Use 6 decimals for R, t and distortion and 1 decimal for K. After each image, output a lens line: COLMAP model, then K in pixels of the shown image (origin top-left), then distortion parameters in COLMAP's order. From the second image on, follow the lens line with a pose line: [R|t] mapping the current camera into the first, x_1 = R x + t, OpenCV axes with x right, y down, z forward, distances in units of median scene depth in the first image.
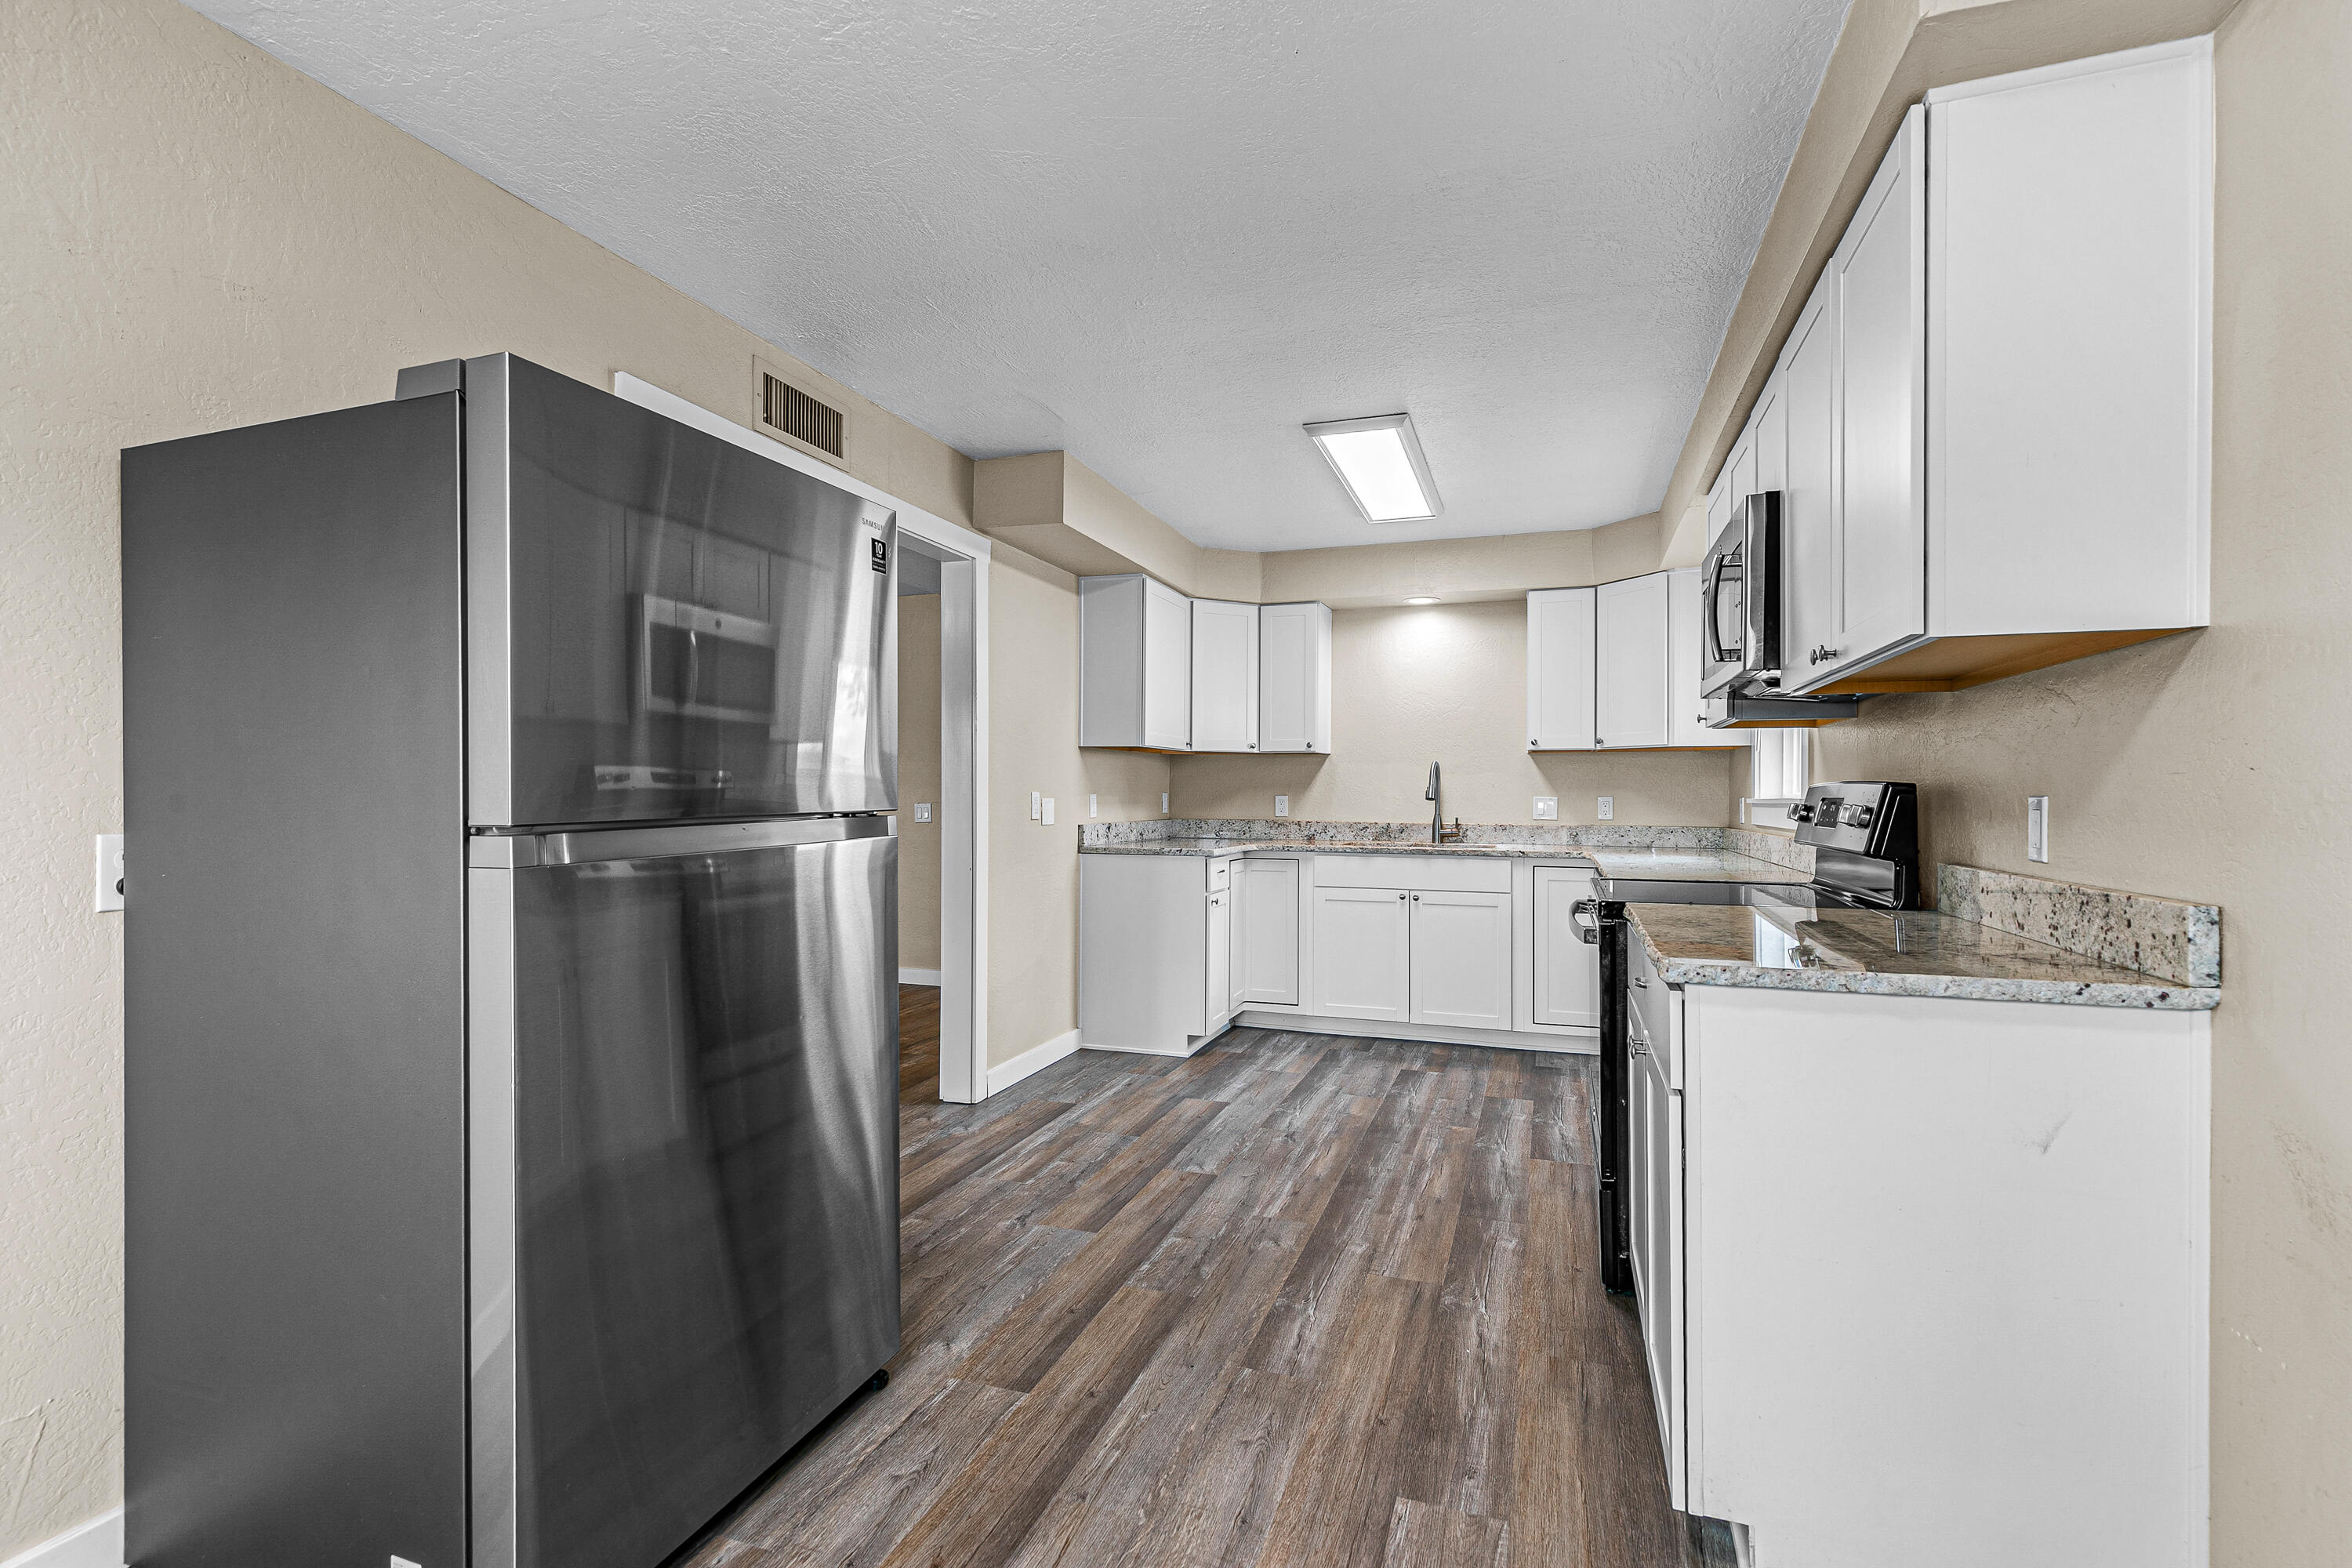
lens RADIAL K [[1058.1, 0, 1179.0], [0, 1058.1, 792.0], [0, 0, 1]] dist [0.013699, 0.000087]
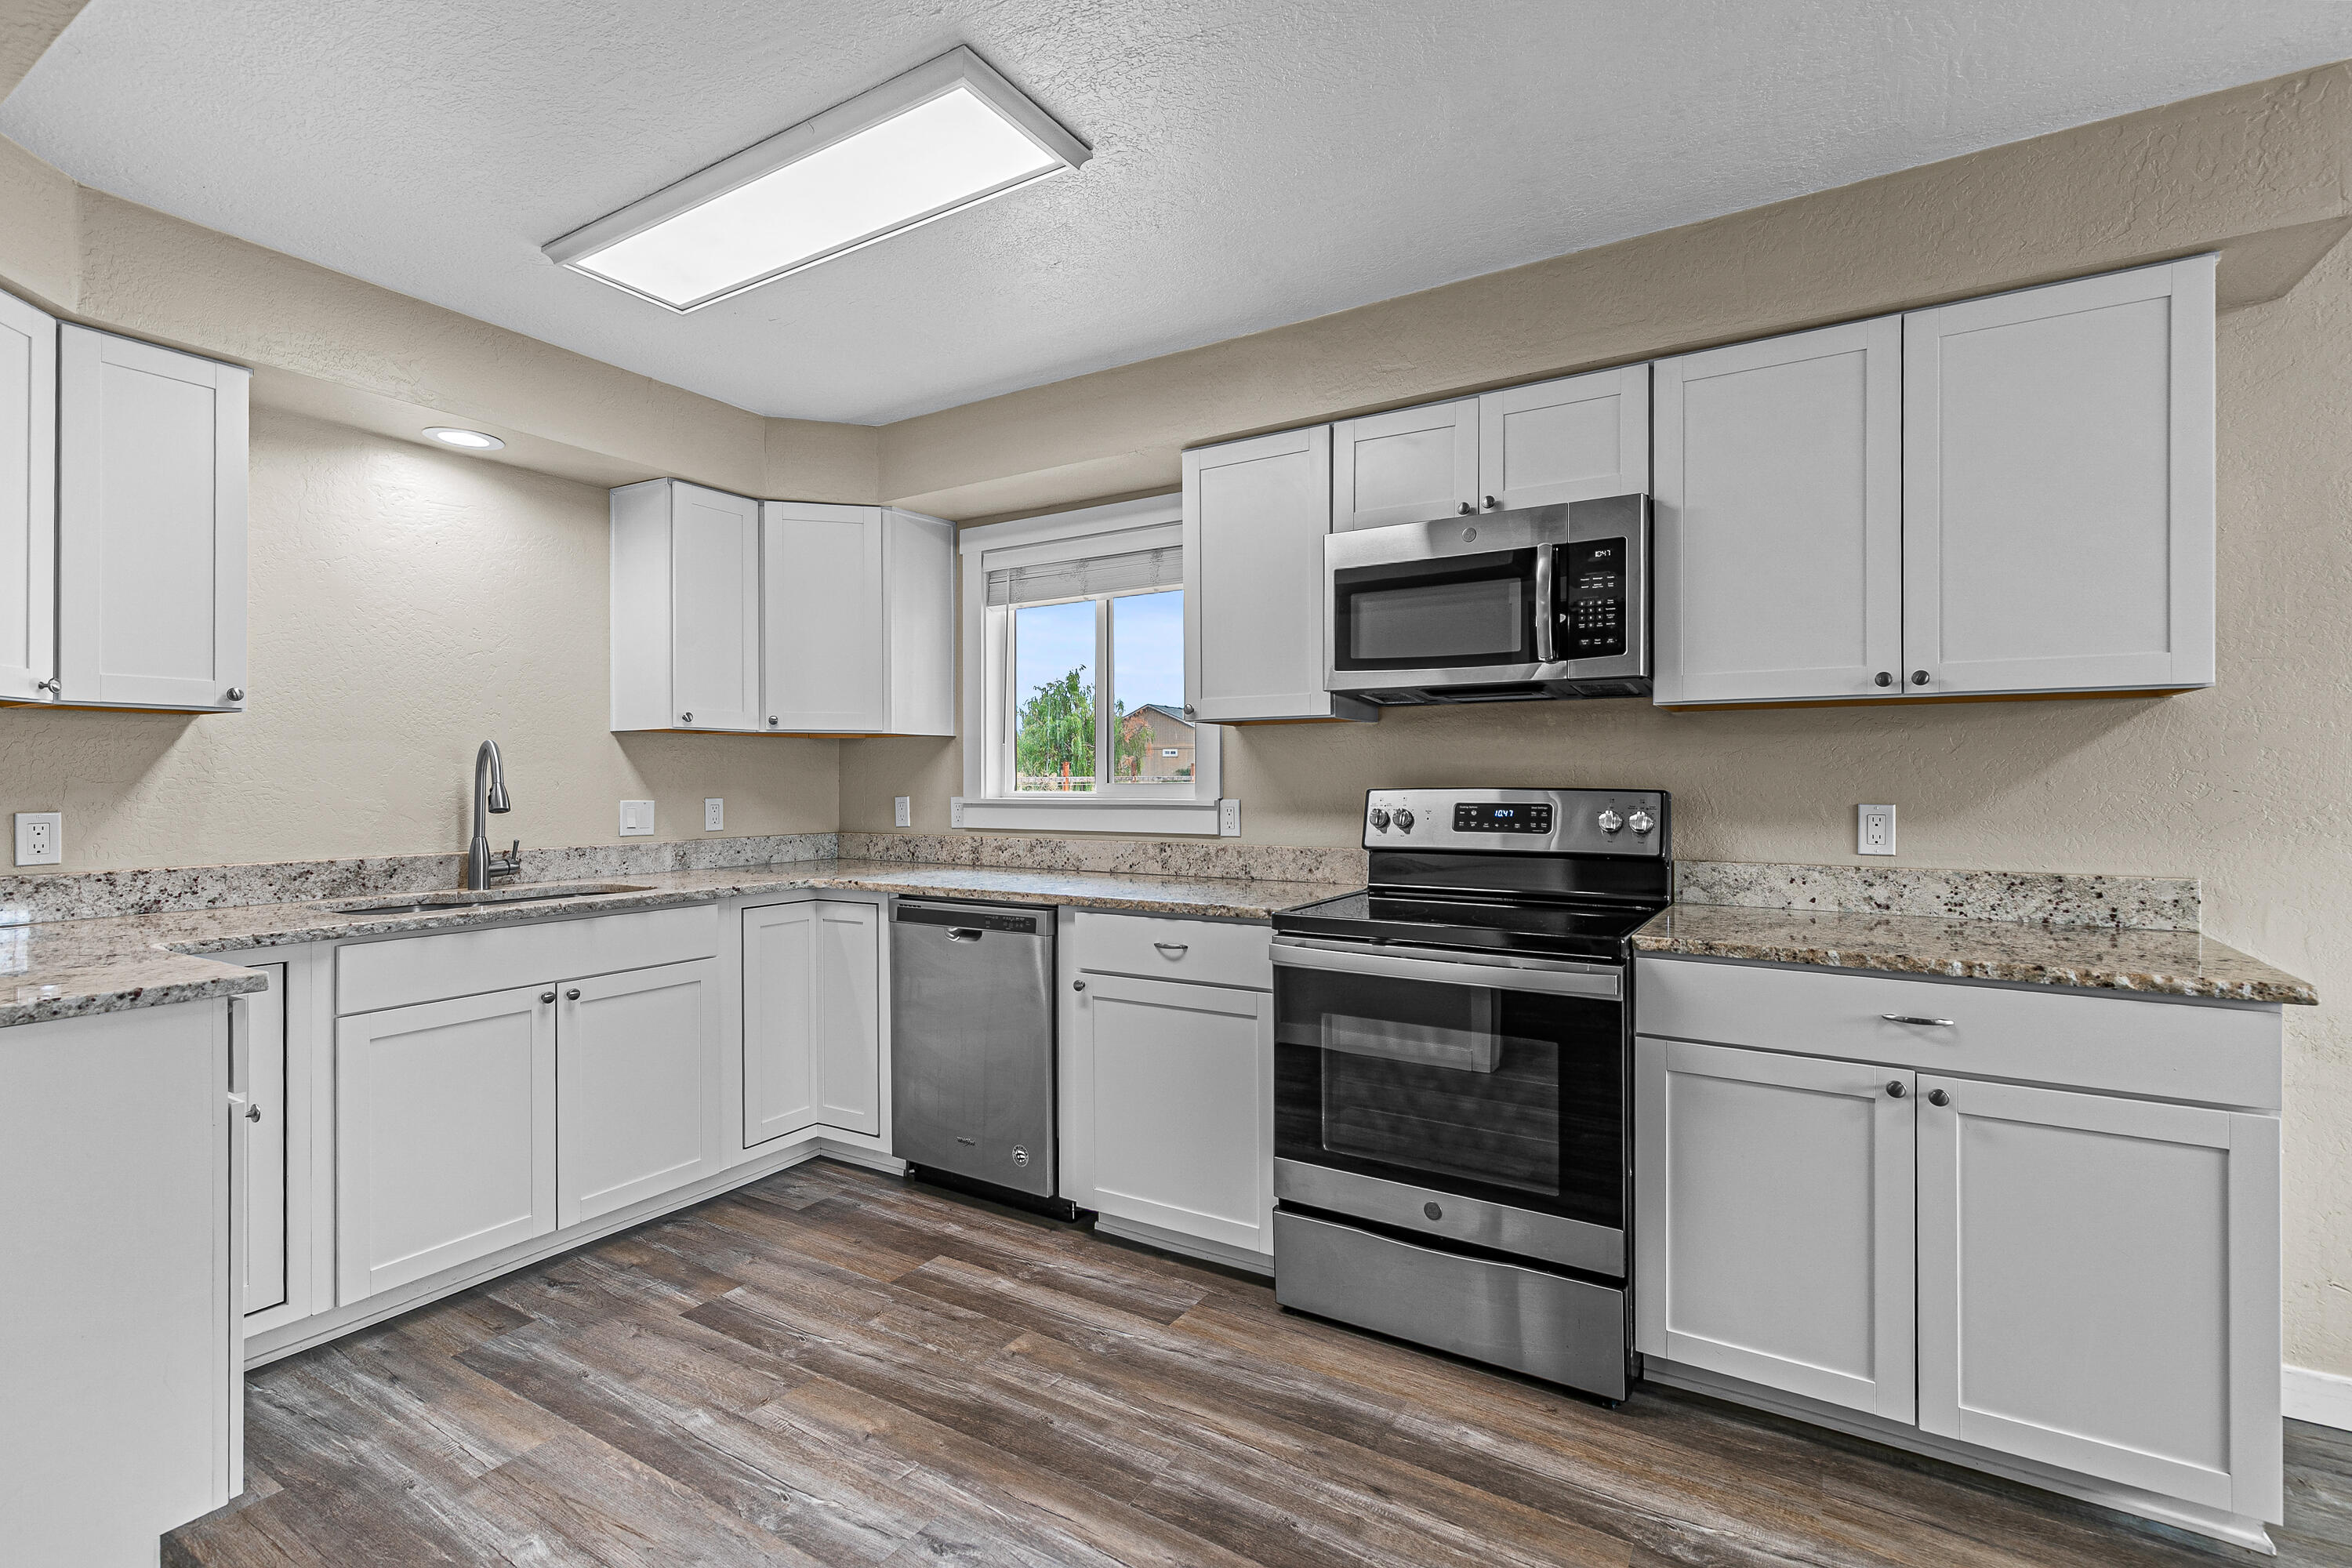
lens RADIAL K [[1072.2, 0, 1175.2], [0, 1072.2, 775.5], [0, 0, 1]] dist [0.010992, -0.000354]
pose [[0.218360, -0.003330, 0.975863, -0.240428], [0.001671, 0.999994, 0.003039, -0.012758], [-0.975867, 0.000967, 0.218364, 0.565715]]
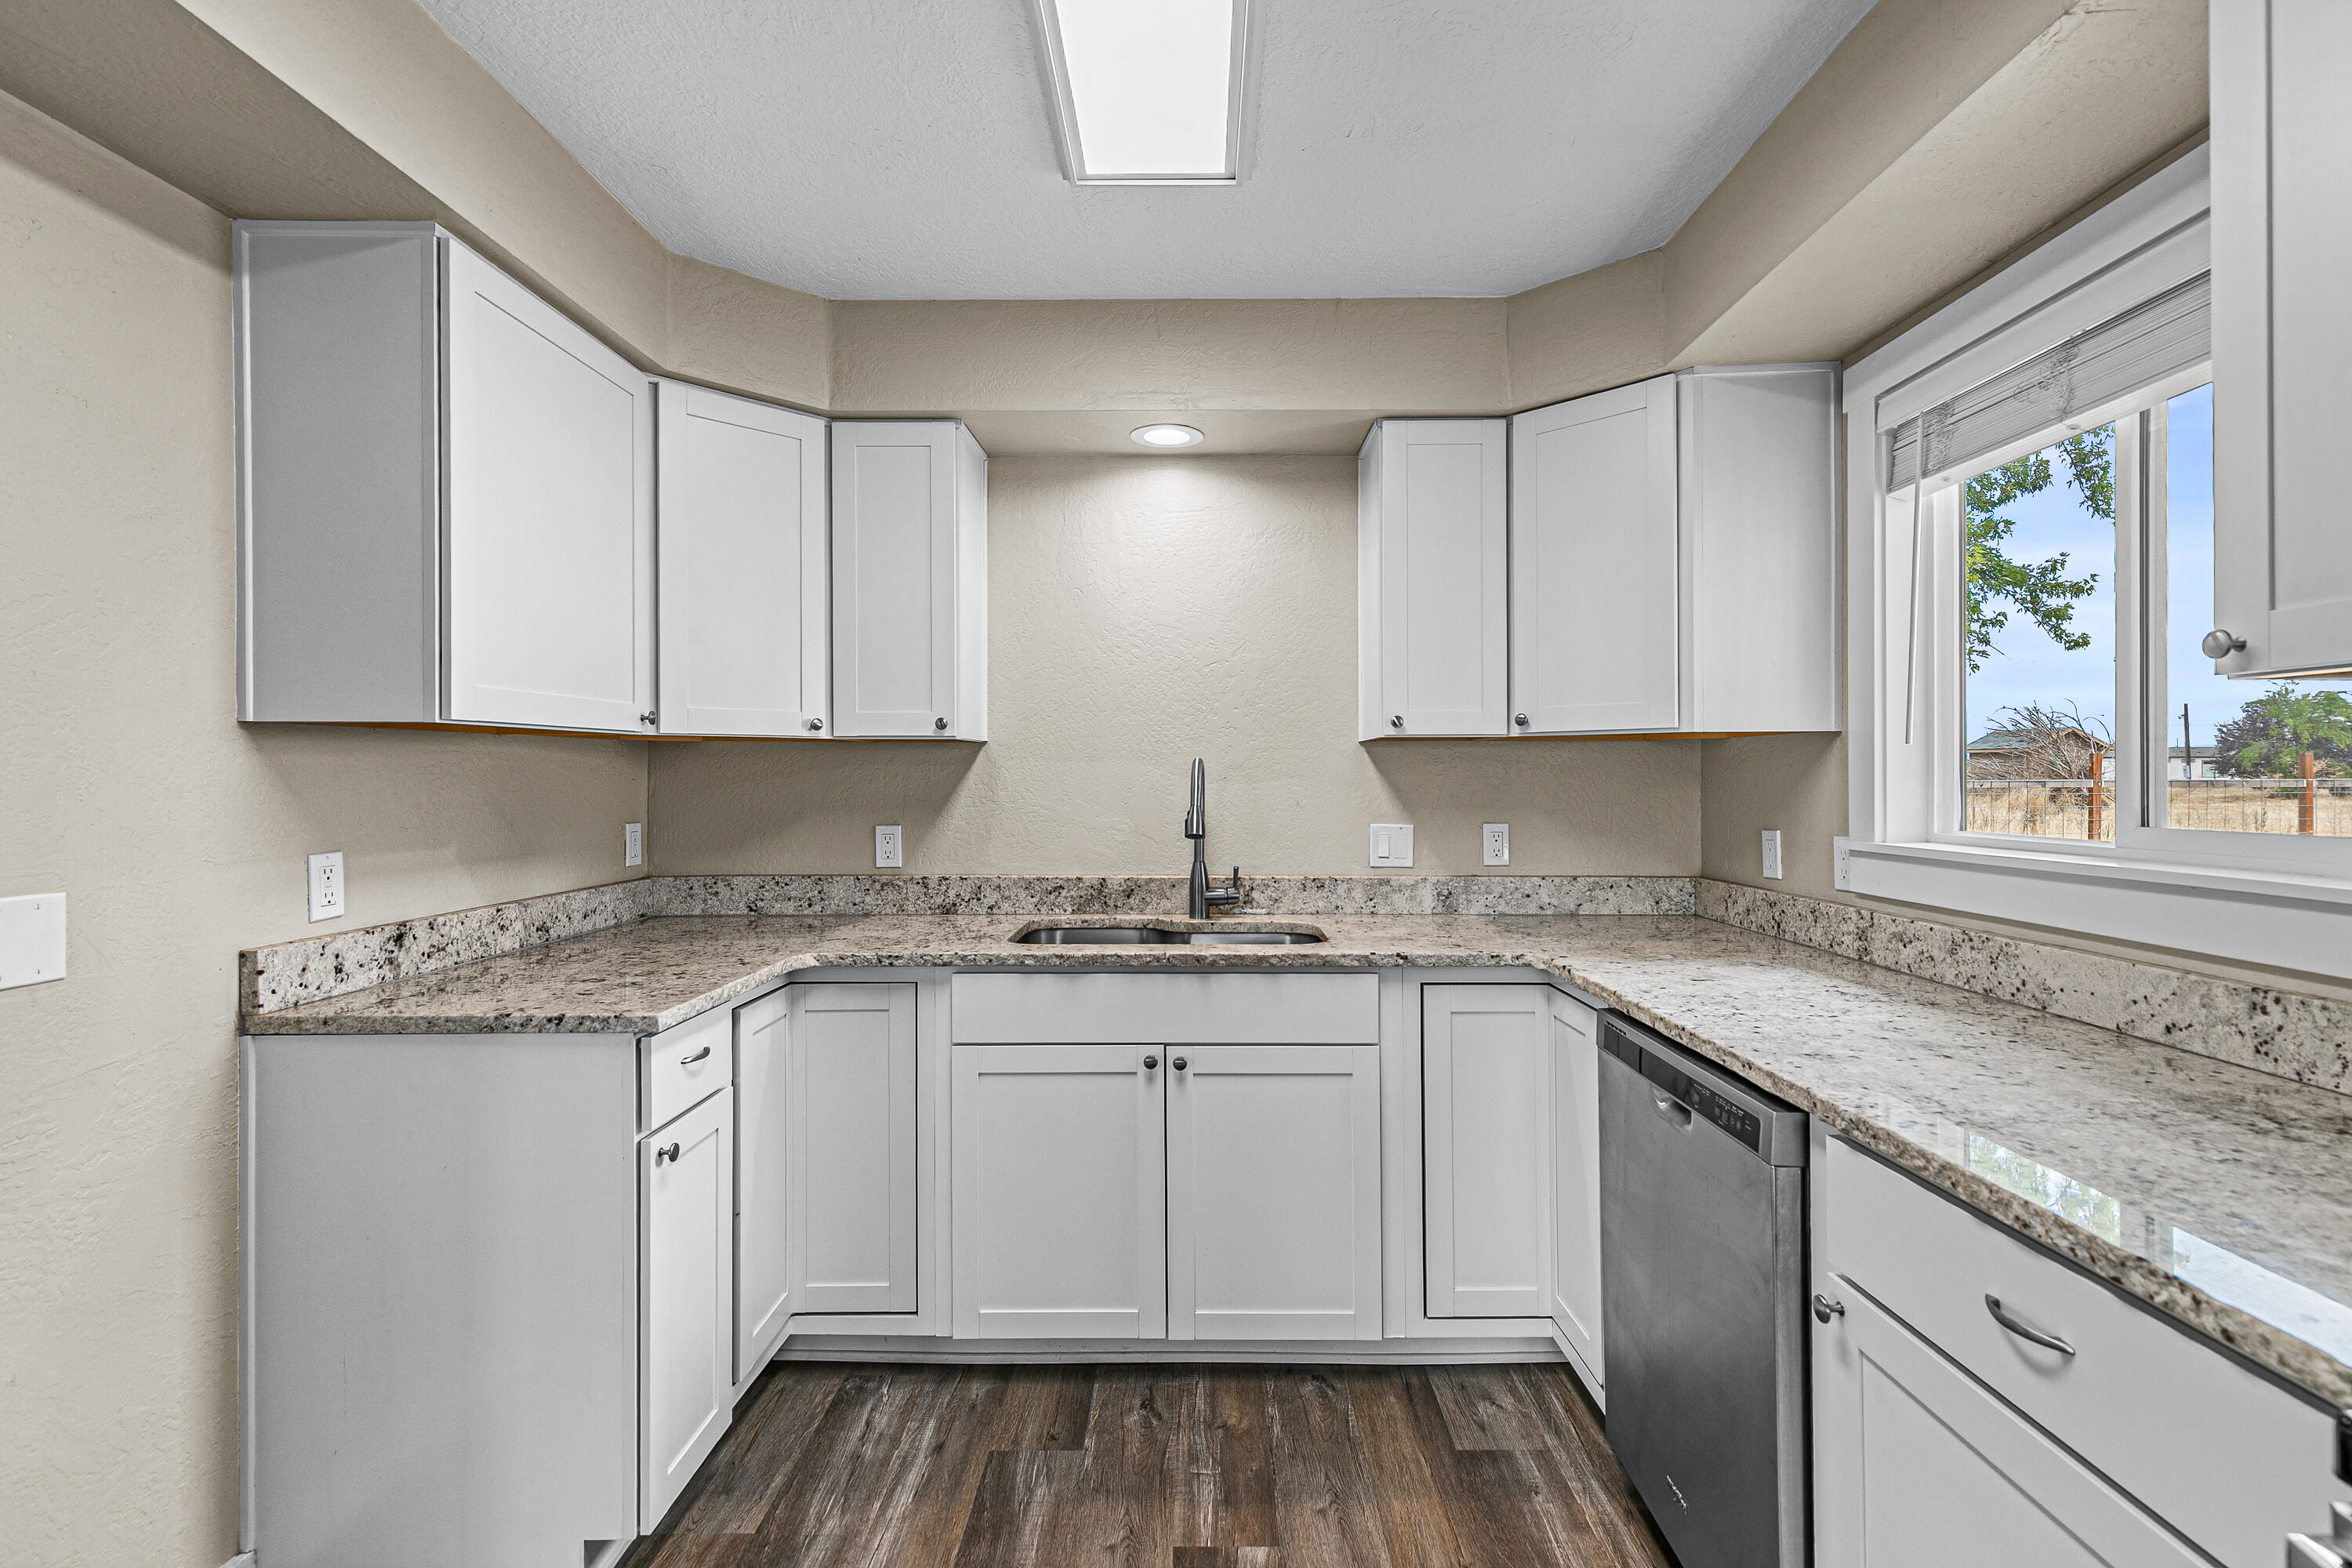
lens RADIAL K [[1069.6, 0, 1190.2], [0, 1069.6, 772.9], [0, 0, 1]] dist [0.011211, -0.000565]
pose [[0.946165, -0.006171, 0.323625, 0.078789], [0.006140, 0.999981, 0.001119, -0.023897], [-0.323625, 0.000929, 0.946185, 0.552931]]
